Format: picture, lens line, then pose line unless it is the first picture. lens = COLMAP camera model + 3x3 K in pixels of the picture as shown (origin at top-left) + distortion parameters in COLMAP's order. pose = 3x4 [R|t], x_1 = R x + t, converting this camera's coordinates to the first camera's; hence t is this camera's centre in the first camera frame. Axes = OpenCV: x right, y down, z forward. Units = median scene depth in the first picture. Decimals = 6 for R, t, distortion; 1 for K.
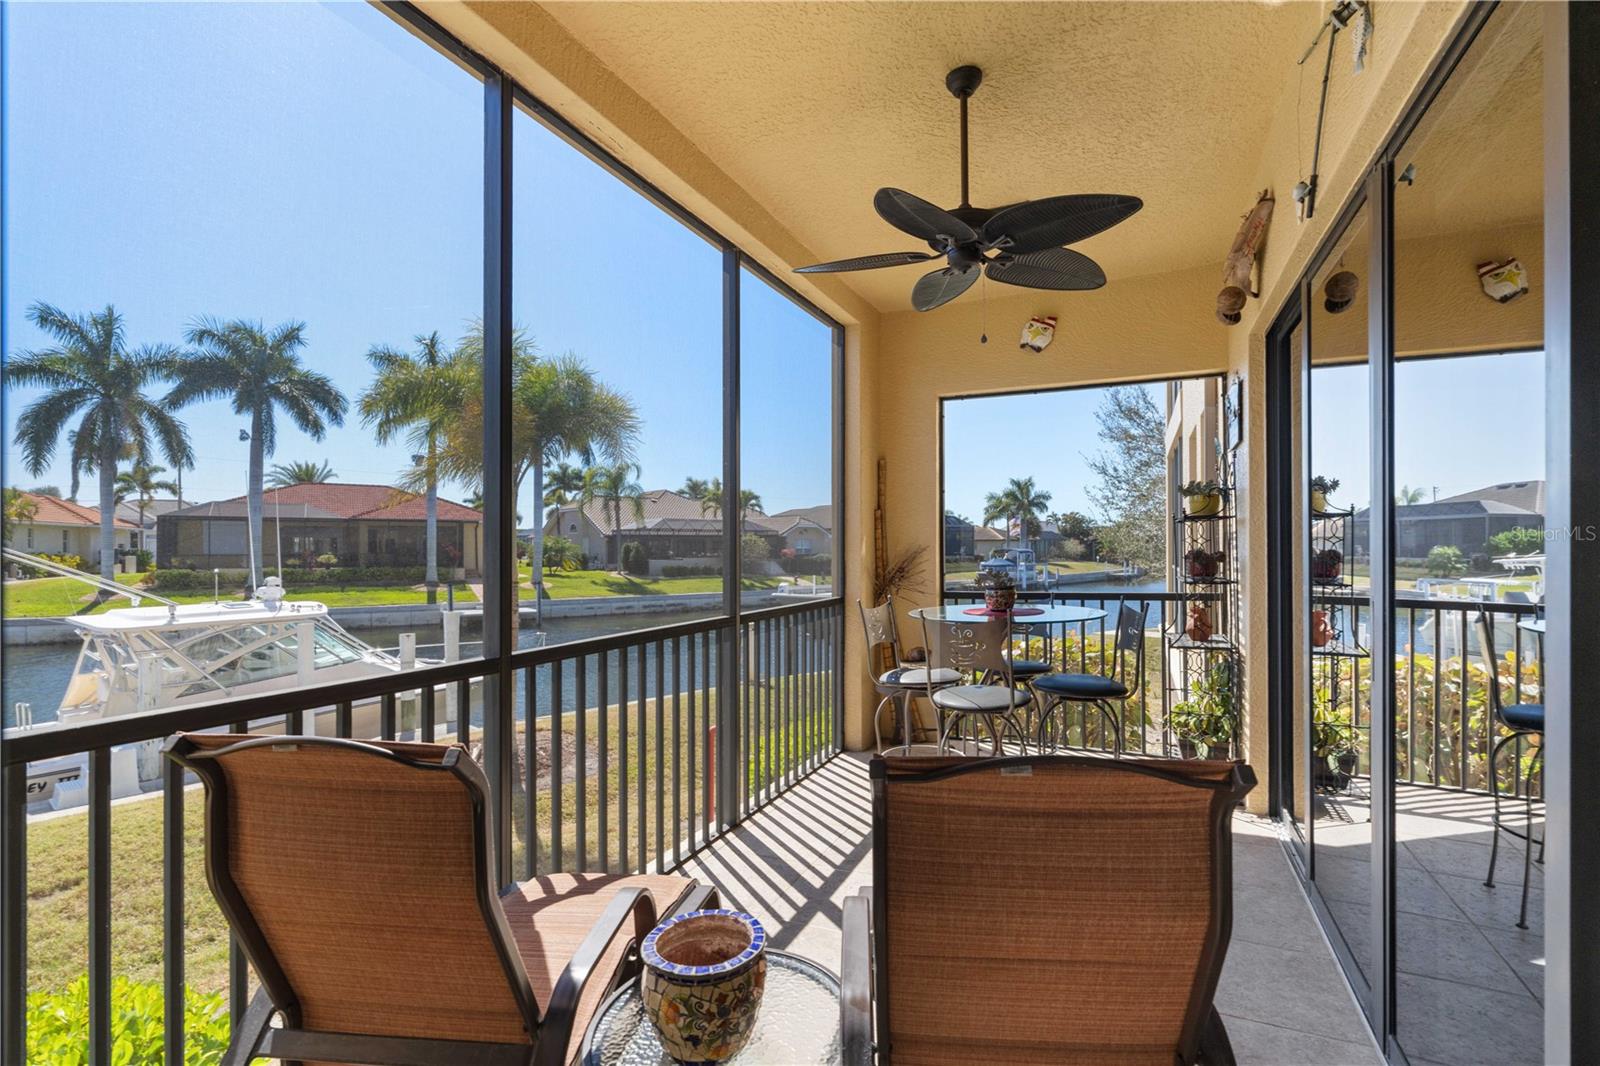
lens RADIAL K [[724.4, 0, 802.8], [0, 724.4, 547.7], [0, 0, 1]] dist [-0.007599, 0.002654]
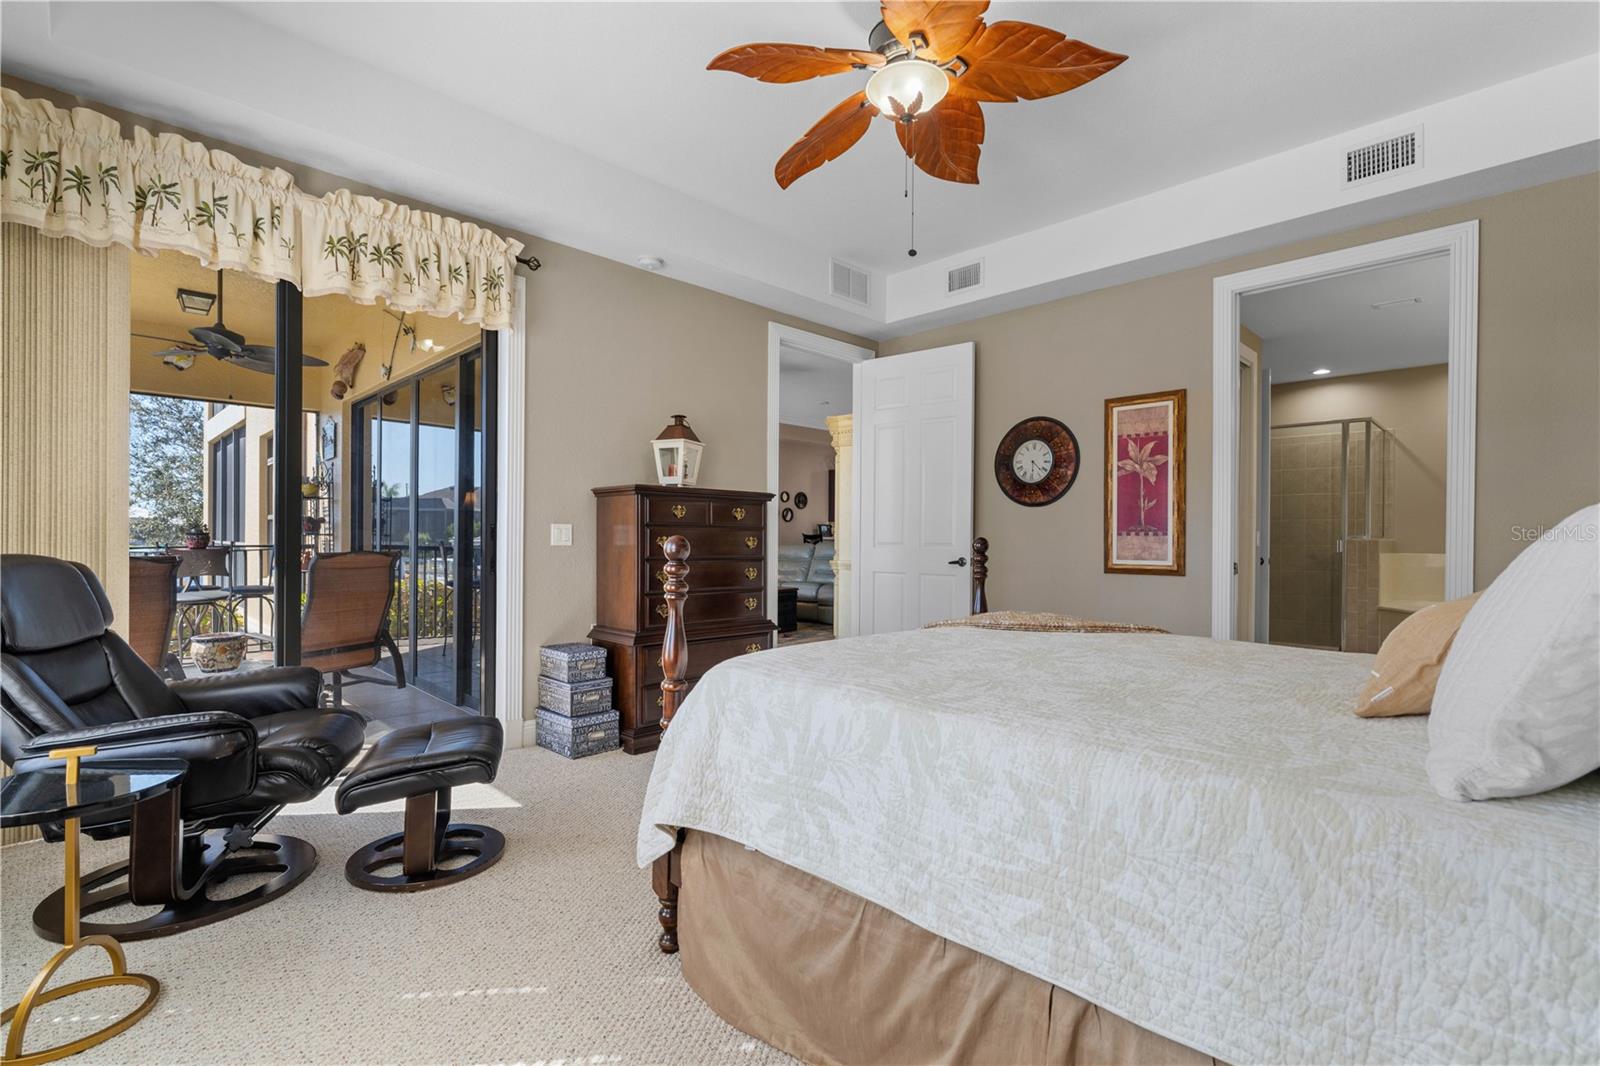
lens RADIAL K [[724.4, 0, 799.5], [0, 724.4, 535.8], [0, 0, 1]] dist [-0.007599, 0.002654]
pose [[0.348191, 0.007777, 0.937391, -0.549709], [-0.009828, 0.999941, -0.004646, 0.037904], [-0.937372, -0.007595, 0.348247, -0.582782]]
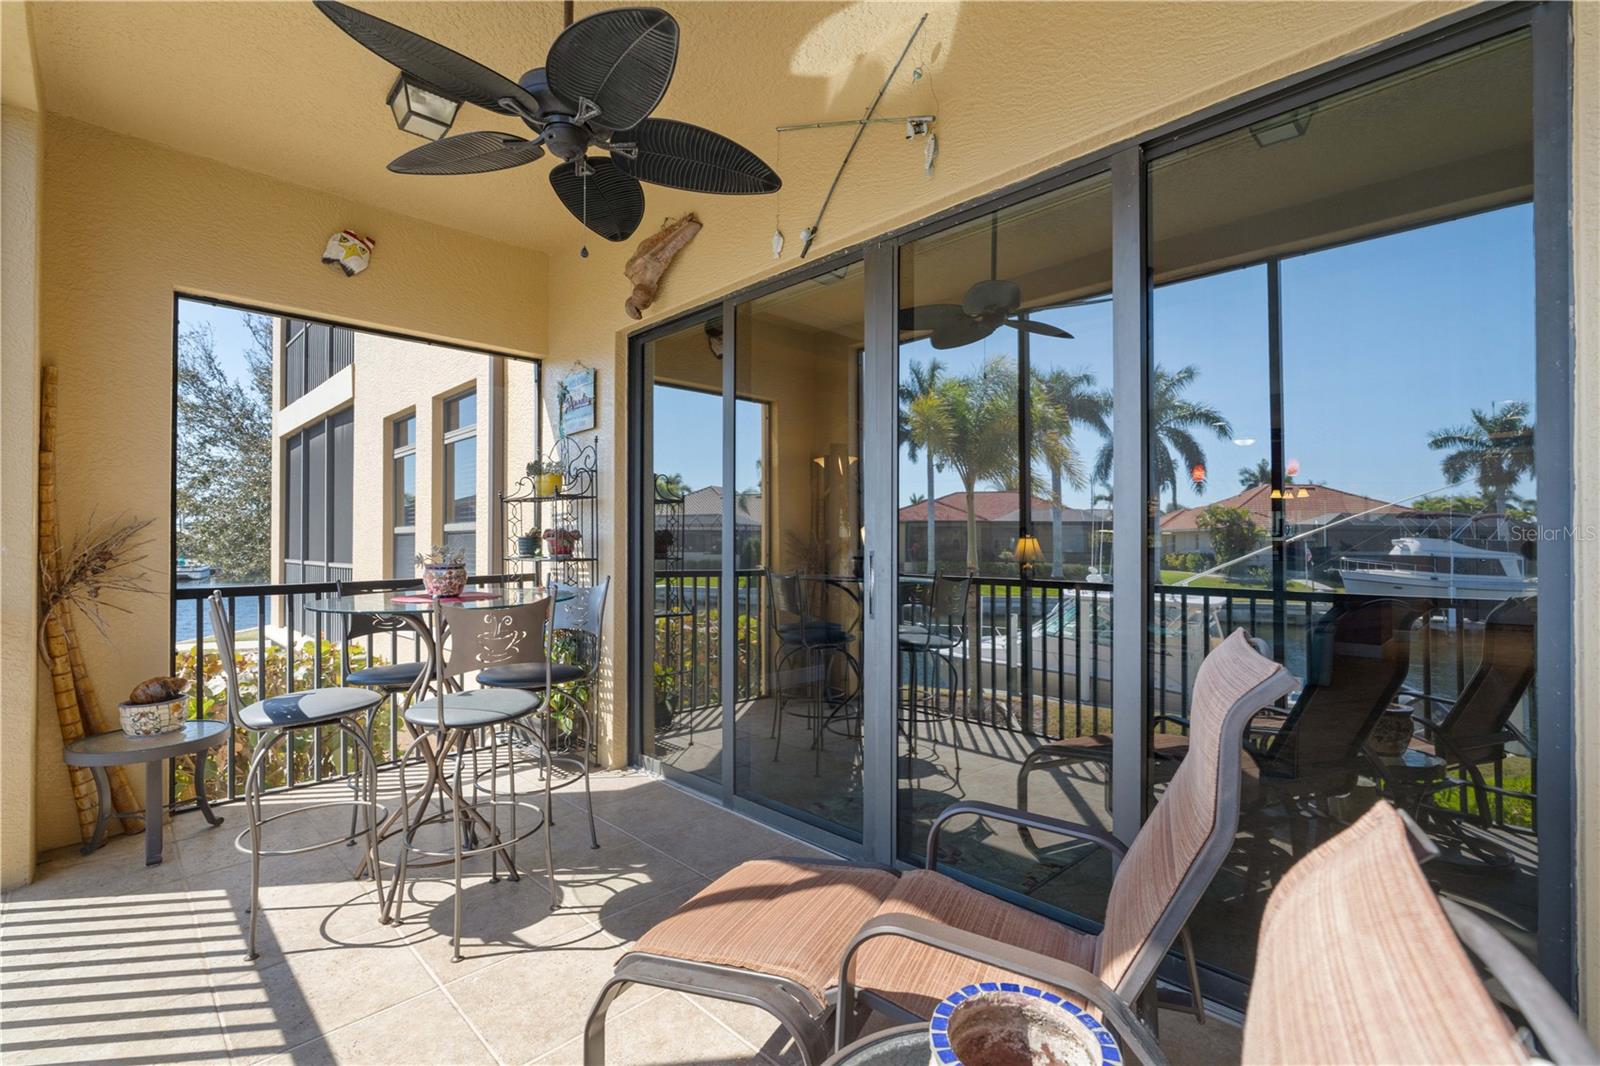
lens RADIAL K [[724.4, 0, 798.1], [0, 724.4, 538.5], [0, 0, 1]] dist [-0.007599, 0.002654]
pose [[0.359707, 0.011962, 0.932989, -0.230048], [-0.002232, 0.999926, -0.011960, 0.023814], [-0.933063, 0.002219, 0.359707, 0.264224]]
